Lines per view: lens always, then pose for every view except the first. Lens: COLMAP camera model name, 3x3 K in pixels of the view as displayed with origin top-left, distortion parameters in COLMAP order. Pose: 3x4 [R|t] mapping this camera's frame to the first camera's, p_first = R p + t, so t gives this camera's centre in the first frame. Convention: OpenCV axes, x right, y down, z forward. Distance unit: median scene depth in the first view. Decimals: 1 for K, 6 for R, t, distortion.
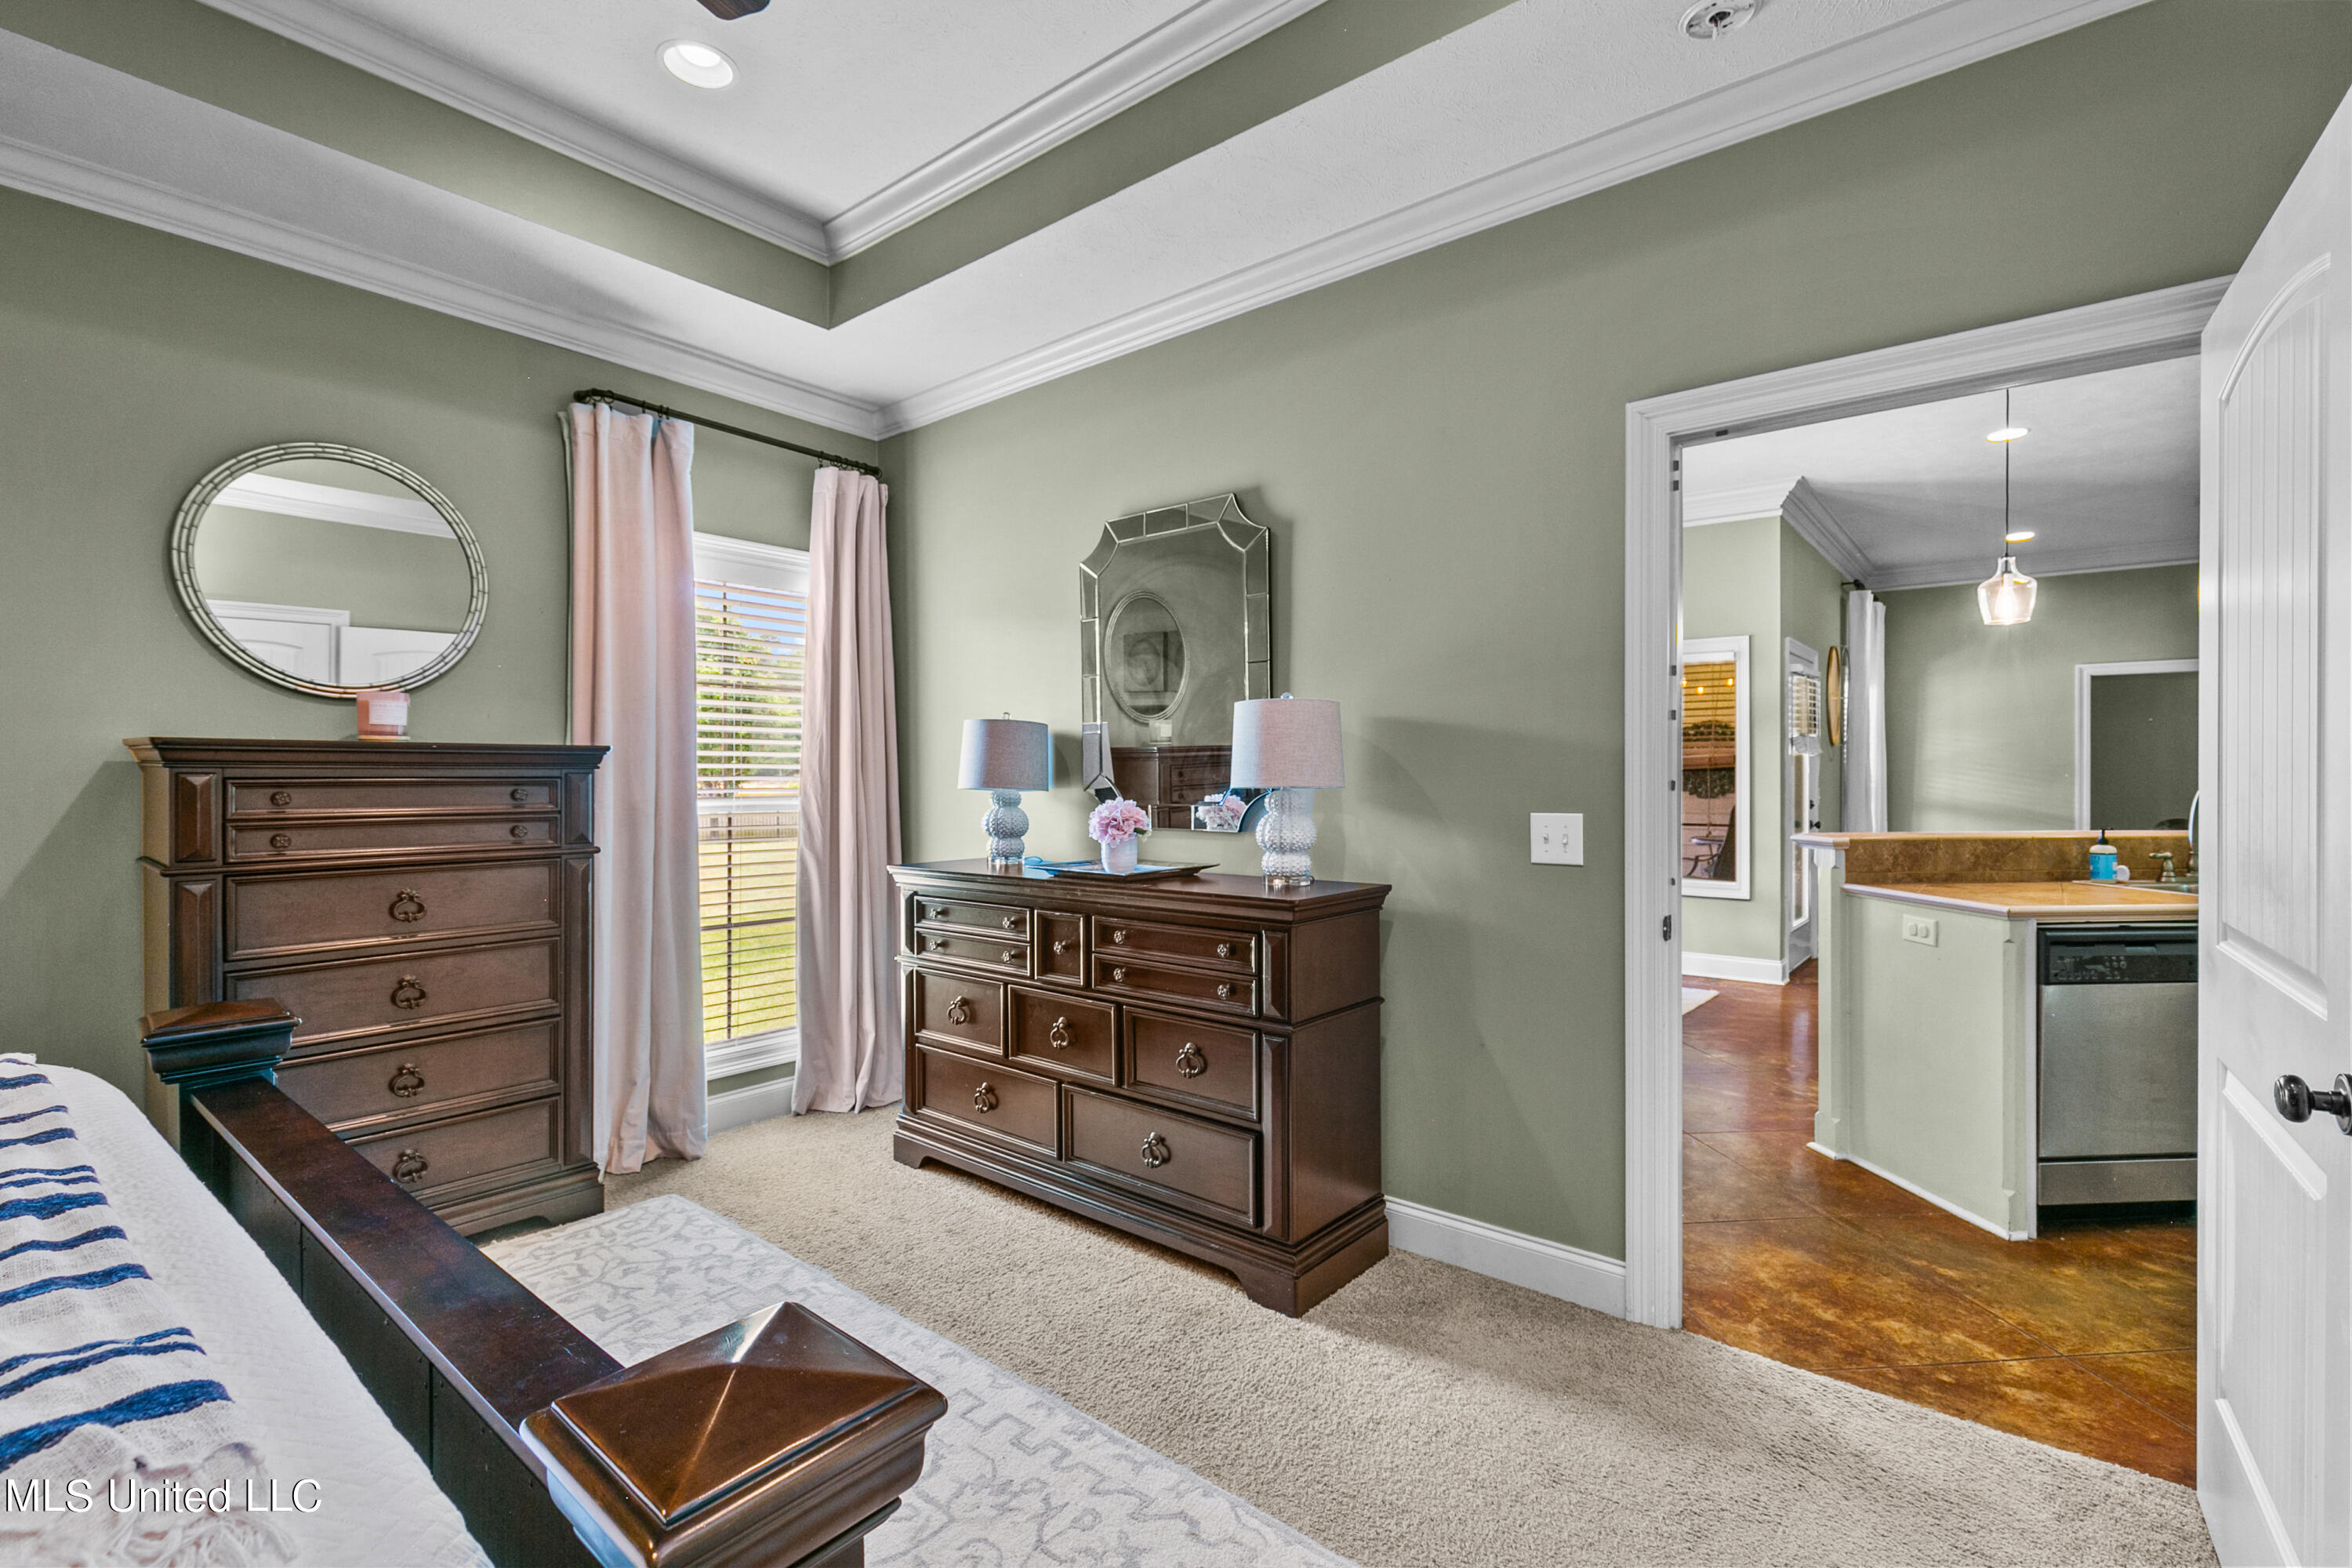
lens RADIAL K [[1080.9, 0, 1185.4], [0, 1080.9, 773.9], [0, 0, 1]] dist [0.010979, -0.003550]
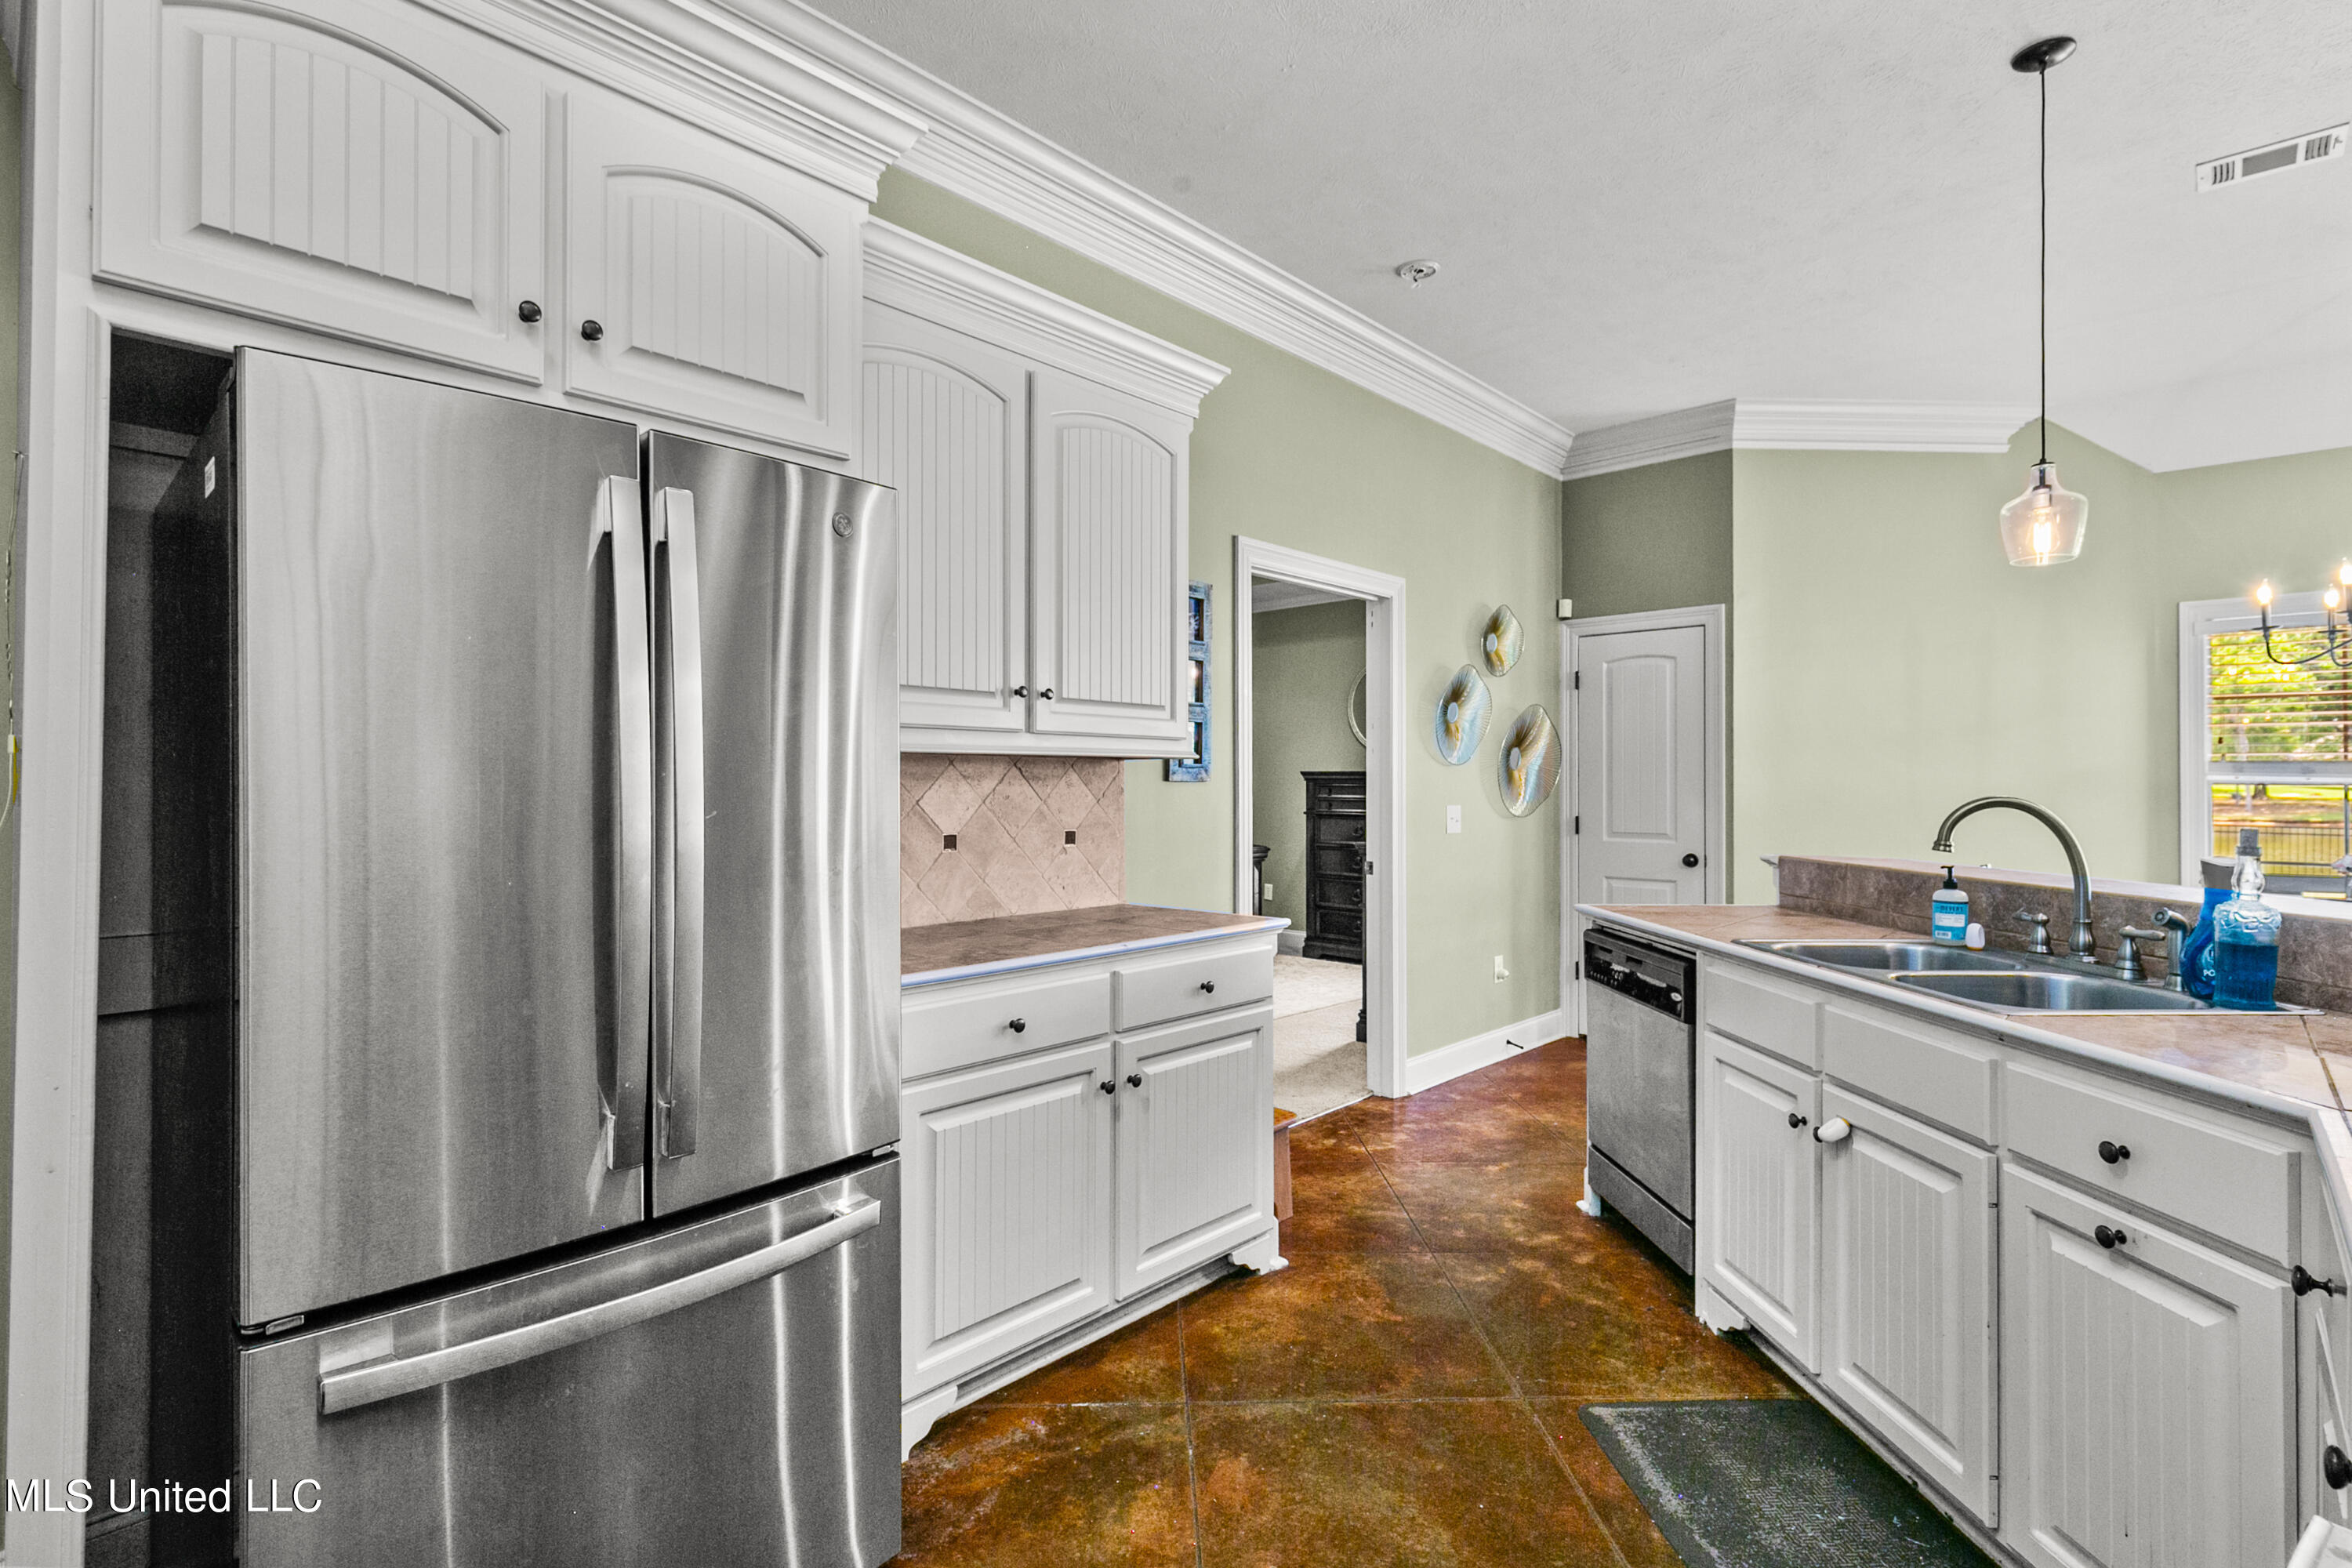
lens RADIAL K [[1080.9, 0, 1197.3], [0, 1080.9, 768.9], [0, 0, 1]] dist [0.010979, -0.003550]
pose [[-0.065882, -0.017391, -0.997676, 0.870377], [-0.012189, 0.999788, -0.016623, 0.003250], [0.997753, 0.011065, -0.066080, 0.312834]]
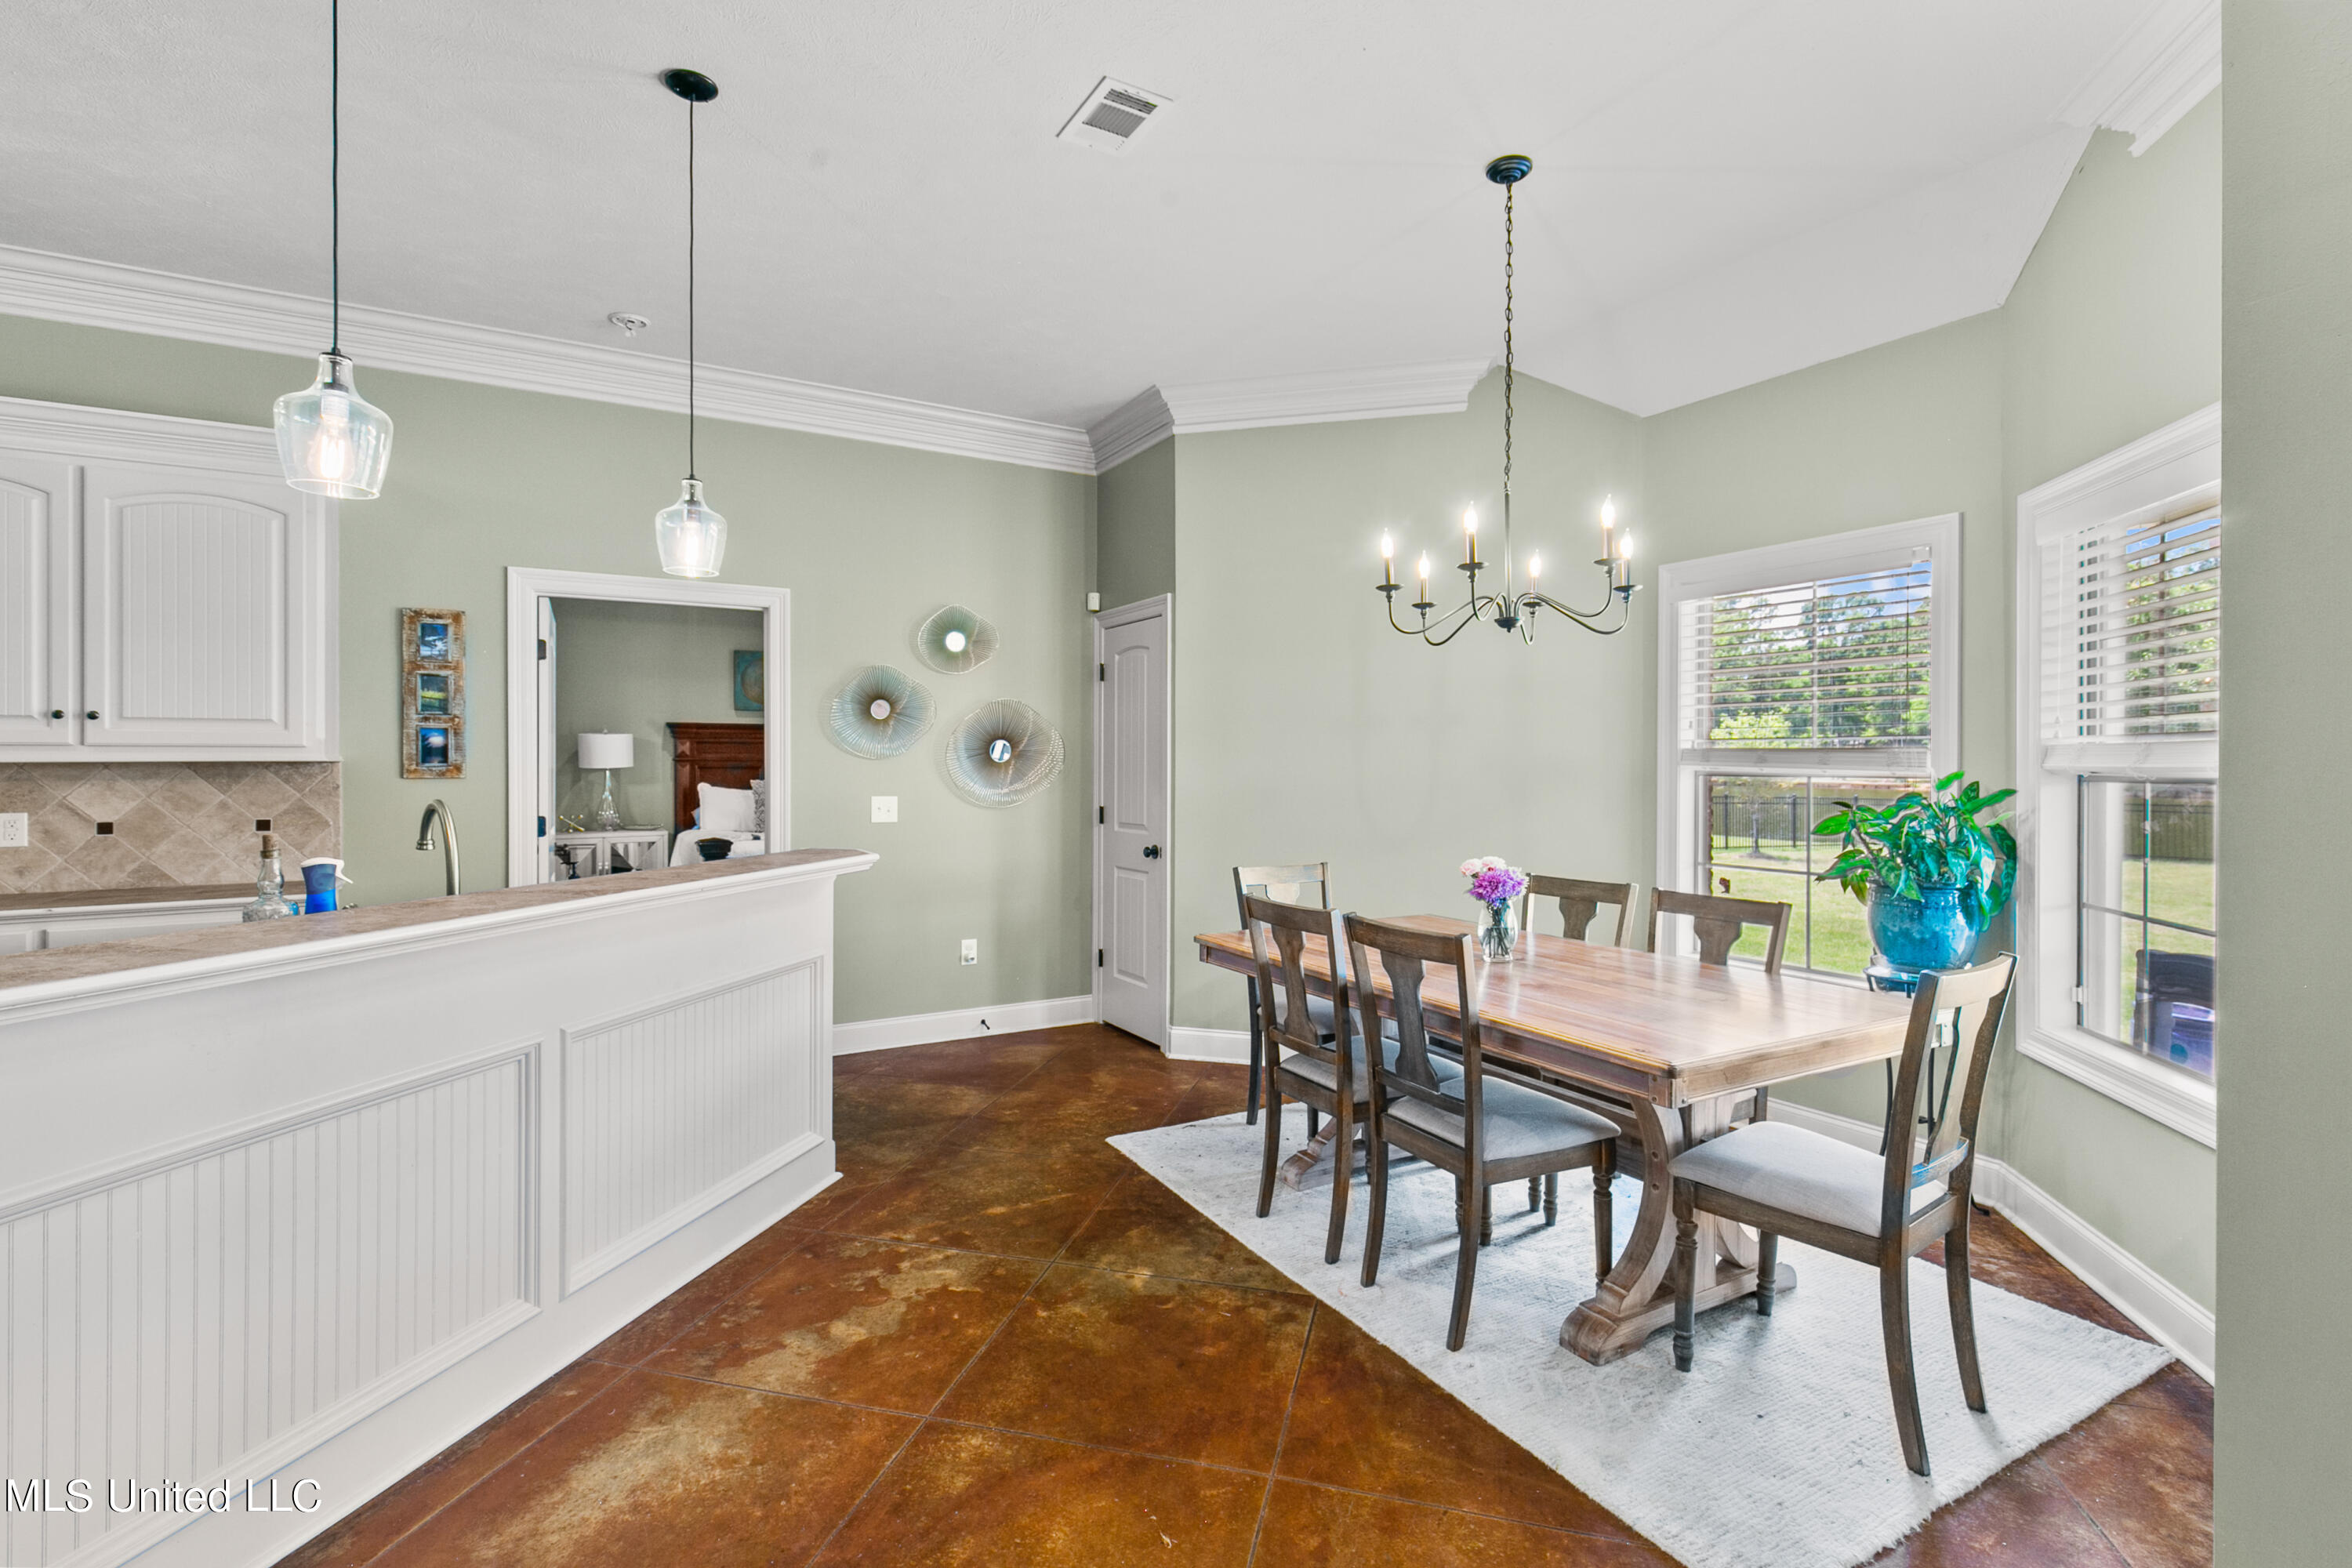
lens RADIAL K [[1080.9, 0, 1176.1], [0, 1080.9, 746.3], [0, 0, 1]] dist [0.010979, -0.003550]
pose [[-0.355570, -0.019124, -0.934454, 0.780146], [-0.006966, 0.999817, -0.017812, -0.010729], [0.934624, 0.000176, -0.355638, 0.924306]]
